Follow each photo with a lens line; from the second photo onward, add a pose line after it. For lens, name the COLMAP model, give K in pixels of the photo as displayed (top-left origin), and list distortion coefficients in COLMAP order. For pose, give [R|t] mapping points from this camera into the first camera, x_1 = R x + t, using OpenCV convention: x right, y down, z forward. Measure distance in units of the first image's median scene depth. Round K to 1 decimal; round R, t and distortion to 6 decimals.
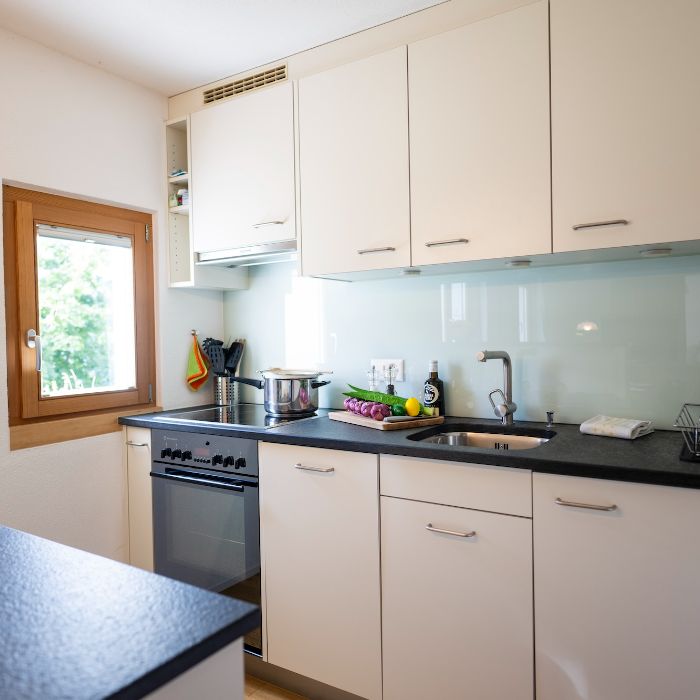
lens RADIAL K [[594.8, 0, 358.6], [0, 594.8, 348.8], [0, 0, 1]] dist [-0.002704, 0.011297]
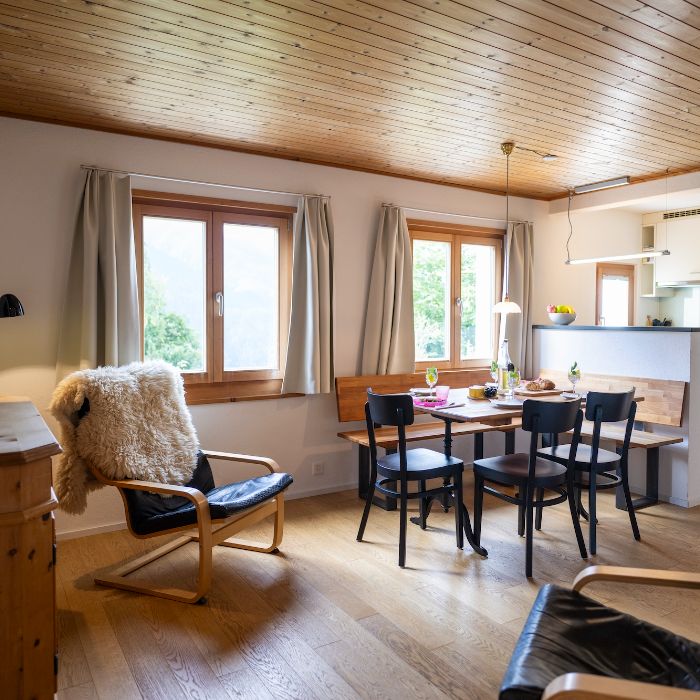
lens RADIAL K [[594.8, 0, 358.6], [0, 594.8, 348.8], [0, 0, 1]] dist [-0.002704, 0.011297]
pose [[0.904335, 0.049525, -0.423941, -0.327375], [-0.031189, 0.998258, 0.050086, 0.021254], [0.425683, -0.032072, 0.904304, -1.668095]]
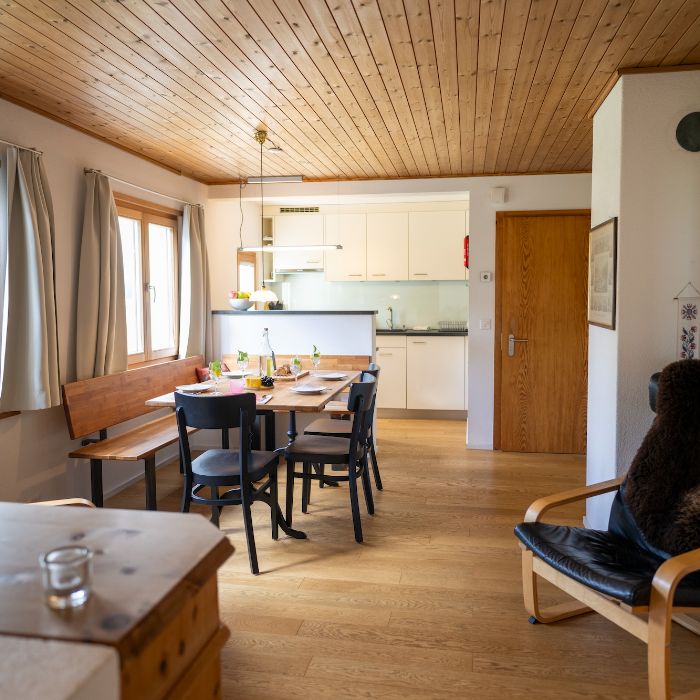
lens RADIAL K [[609.8, 0, 350.0], [0, 609.8, 350.0], [0, 0, 1]] dist [0.002389, 0.001218]
pose [[0.929829, -0.013403, 0.367749, -0.979785], [-0.012504, 0.997609, 0.067974, 0.010176], [-0.367780, -0.067803, 0.927438, -1.678162]]
